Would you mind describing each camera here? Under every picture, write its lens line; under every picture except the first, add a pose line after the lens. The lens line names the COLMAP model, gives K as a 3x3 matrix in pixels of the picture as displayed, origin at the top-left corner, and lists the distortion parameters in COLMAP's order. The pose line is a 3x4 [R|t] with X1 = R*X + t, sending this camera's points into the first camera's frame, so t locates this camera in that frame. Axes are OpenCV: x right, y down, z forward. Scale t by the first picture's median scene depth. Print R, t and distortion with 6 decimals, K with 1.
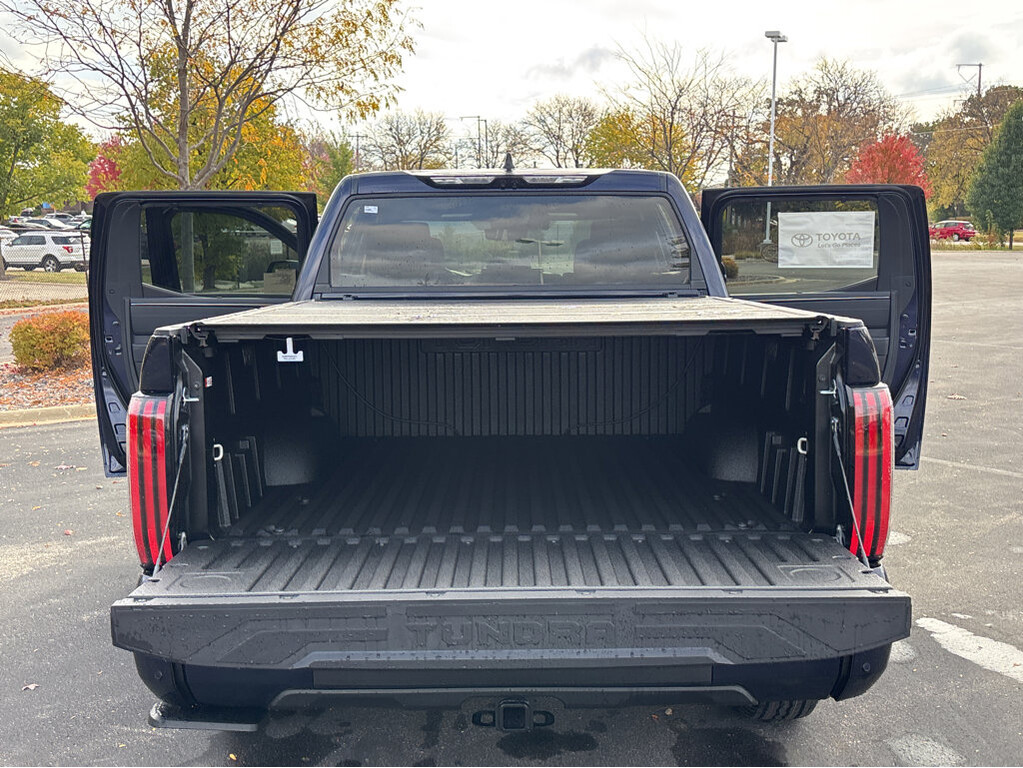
lens RADIAL K [[1167.1, 0, 506.8], [0, 1167.1, 385.4], [0, 0, 1]] dist [0.048730, 0.000000]
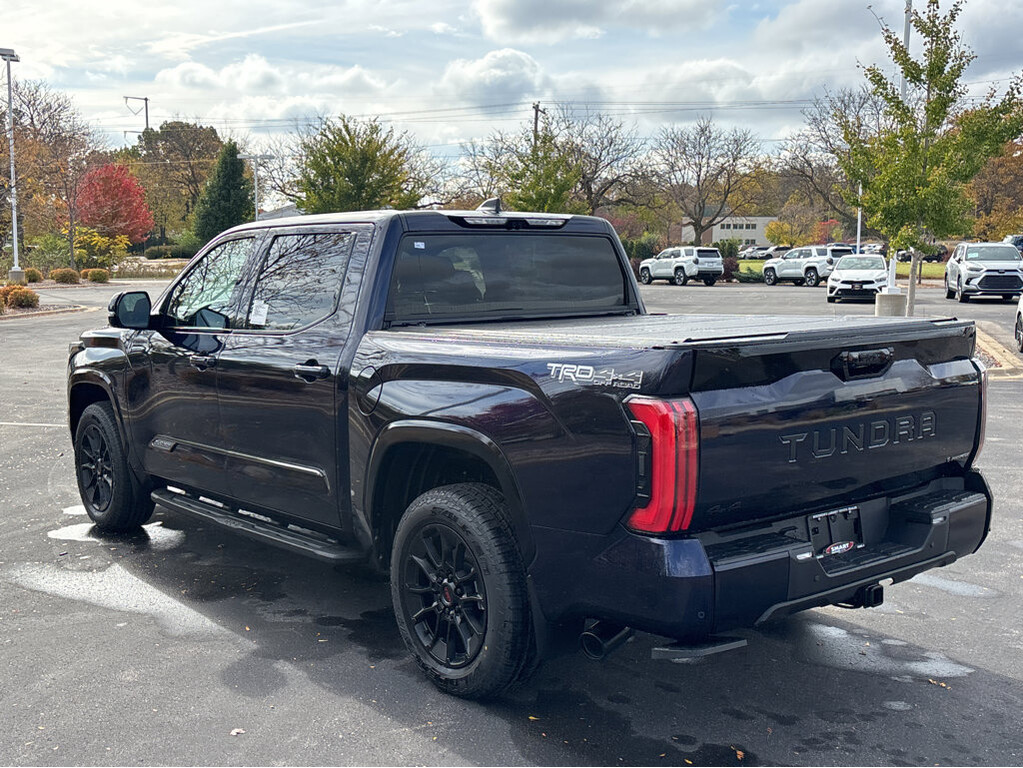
lens RADIAL K [[1167.1, 0, 514.2], [0, 1167.1, 384.4], [0, 0, 1]] dist [0.048730, 0.000000]
pose [[0.777684, -0.066814, 0.625095, -0.495984], [0.081700, 0.996645, 0.004885, -0.010236], [-0.623324, 0.047271, 0.780533, 0.049364]]
